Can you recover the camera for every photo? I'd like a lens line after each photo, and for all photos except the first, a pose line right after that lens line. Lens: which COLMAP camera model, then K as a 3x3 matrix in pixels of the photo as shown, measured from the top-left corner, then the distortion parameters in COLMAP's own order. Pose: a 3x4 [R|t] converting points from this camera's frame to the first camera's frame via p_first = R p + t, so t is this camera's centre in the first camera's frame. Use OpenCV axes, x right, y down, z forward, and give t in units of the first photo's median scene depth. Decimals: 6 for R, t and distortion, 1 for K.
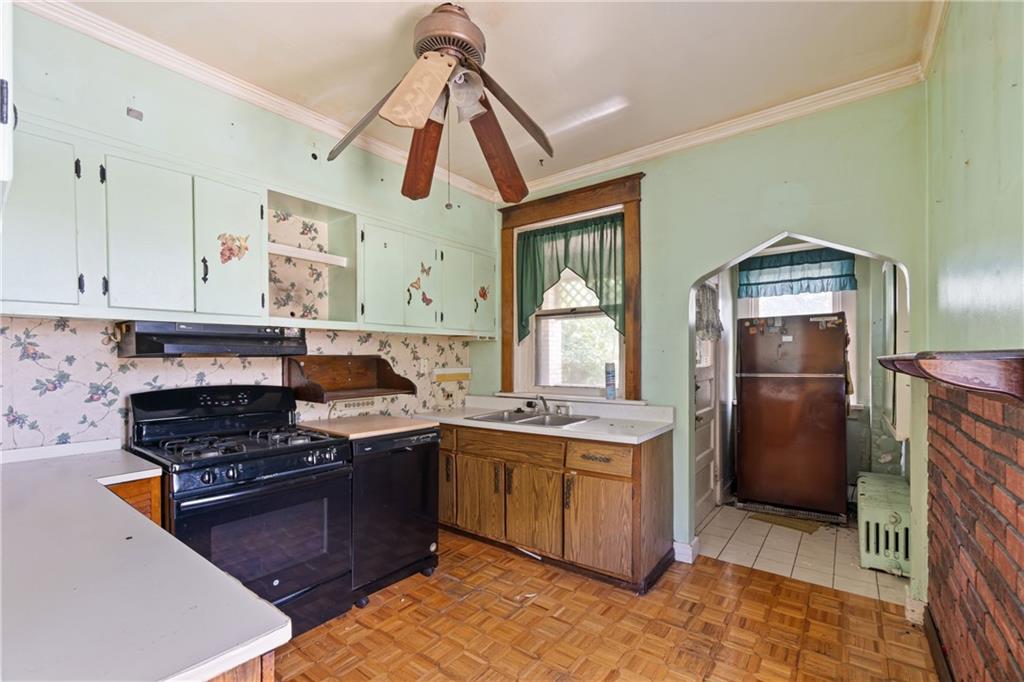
lens RADIAL K [[447.8, 0, 513.8], [0, 447.8, 361.5], [0, 0, 1]] dist [-0.000146, 0.000089]
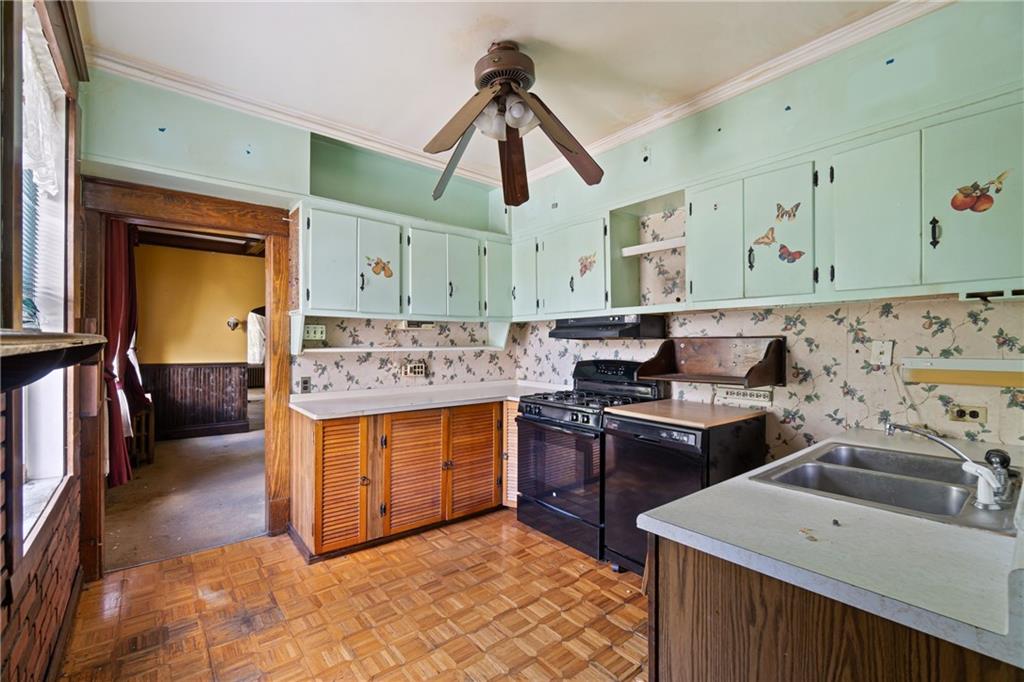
lens RADIAL K [[442.9, 0, 502.0], [0, 442.9, 340.3], [0, 0, 1]] dist [-0.001014, 0.000210]
pose [[-0.240823, -0.004270, -0.970560, 0.564880], [-0.009397, 0.999954, -0.002068, -0.000802], [0.970524, 0.008622, -0.240852, 0.733611]]
